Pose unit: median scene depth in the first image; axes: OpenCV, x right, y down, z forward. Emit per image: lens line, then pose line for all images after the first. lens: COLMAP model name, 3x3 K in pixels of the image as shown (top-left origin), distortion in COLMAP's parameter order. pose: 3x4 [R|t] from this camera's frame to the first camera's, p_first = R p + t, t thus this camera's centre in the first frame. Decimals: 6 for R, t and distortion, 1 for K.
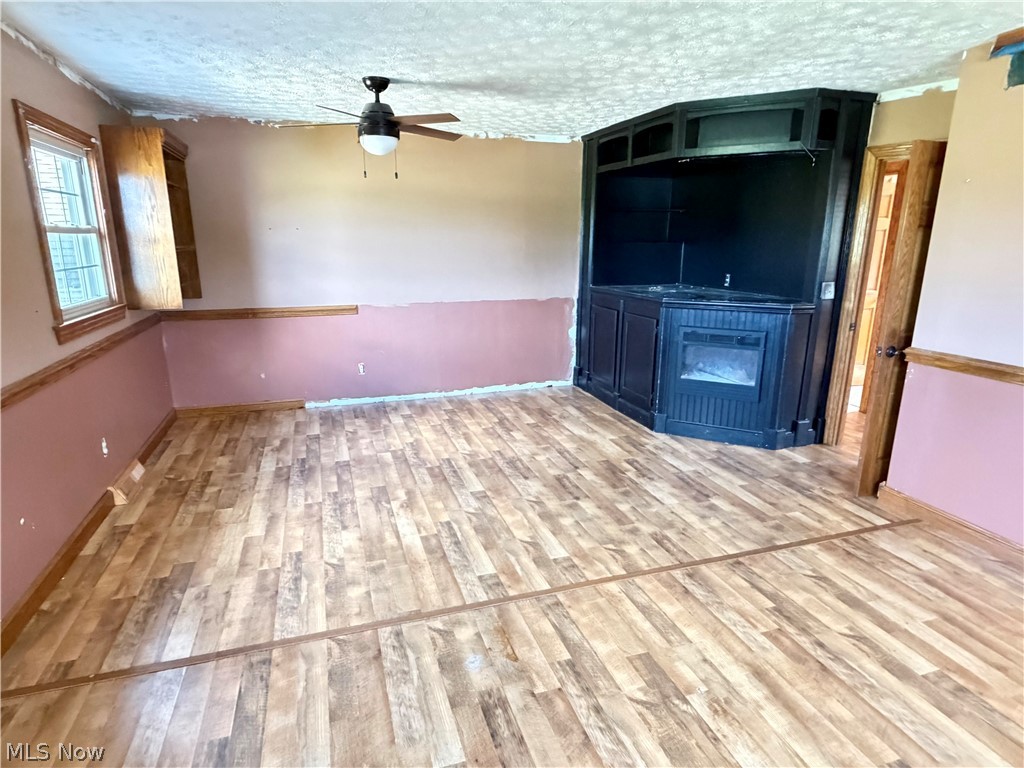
lens RADIAL K [[577.1, 0, 508.6], [0, 577.1, 385.7], [0, 0, 1]] dist [-0.000024, 0.001572]
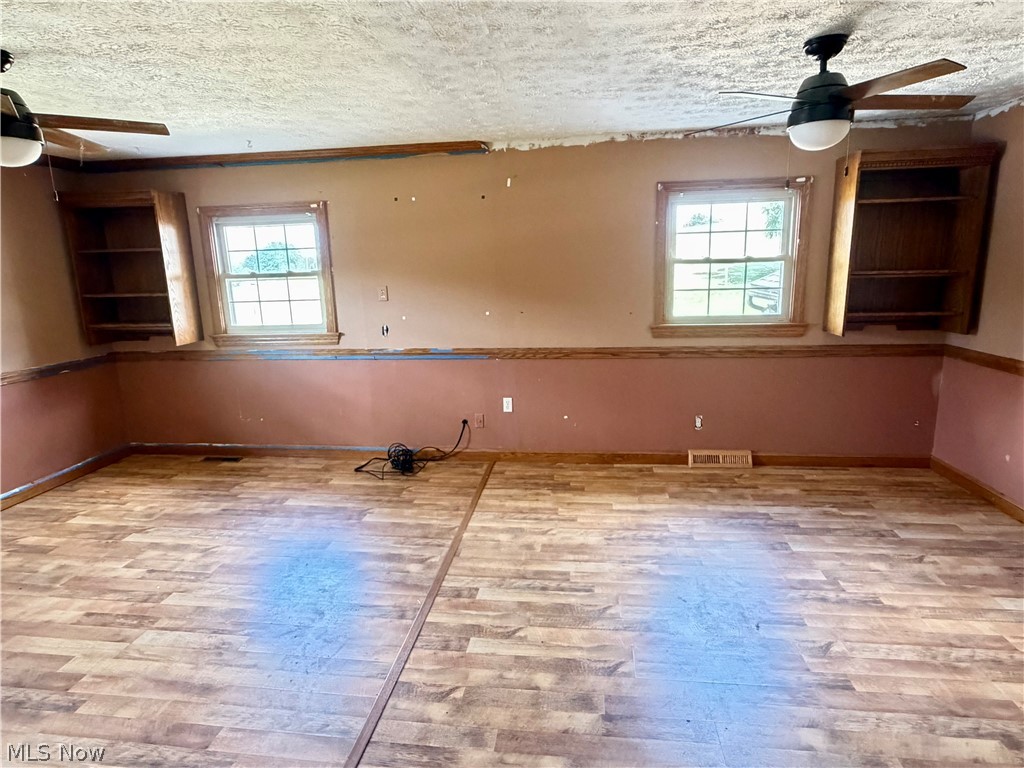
lens RADIAL K [[577.1, 0, 510.2], [0, 577.1, 383.1], [0, 0, 1]] dist [-0.000024, 0.001572]
pose [[-0.434618, 0.189688, -0.880412, 0.715490], [-0.196430, 0.934068, 0.298217, -0.322220], [0.878932, 0.302550, -0.368703, 1.201172]]
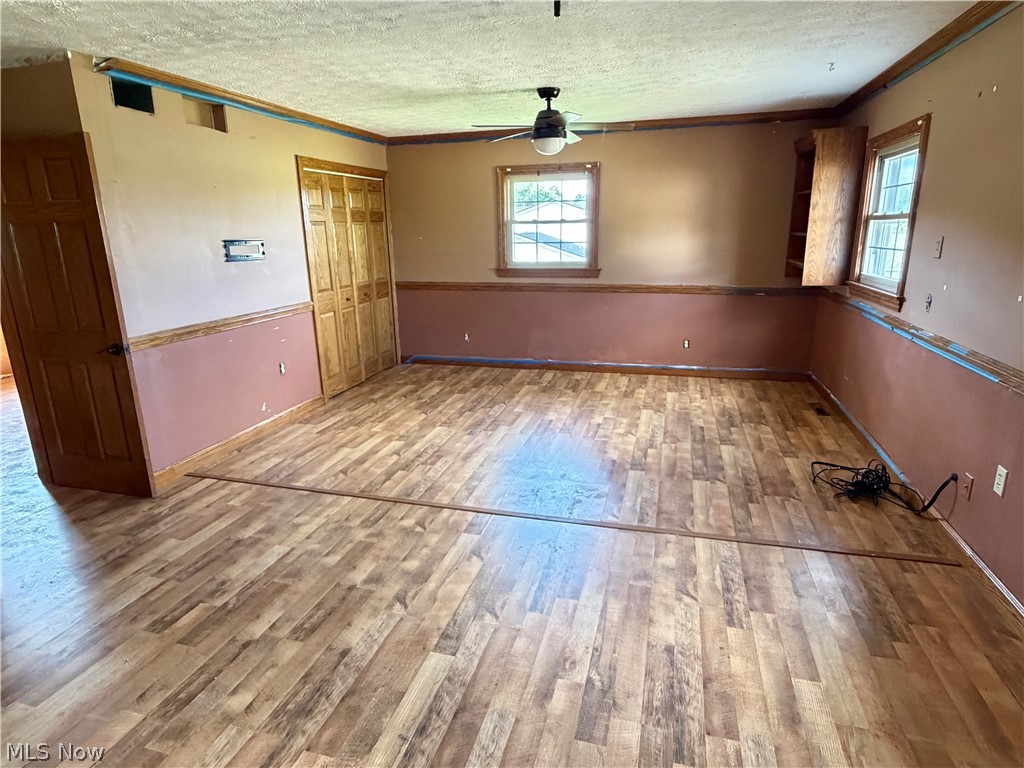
lens RADIAL K [[577.1, 0, 507.1], [0, 577.1, 384.1], [0, 0, 1]] dist [-0.000024, 0.001572]
pose [[-0.827050, -0.135882, 0.545458, -0.477142], [0.153380, 0.878975, 0.451528, -0.387797], [-0.540798, 0.457099, -0.706115, 1.512856]]
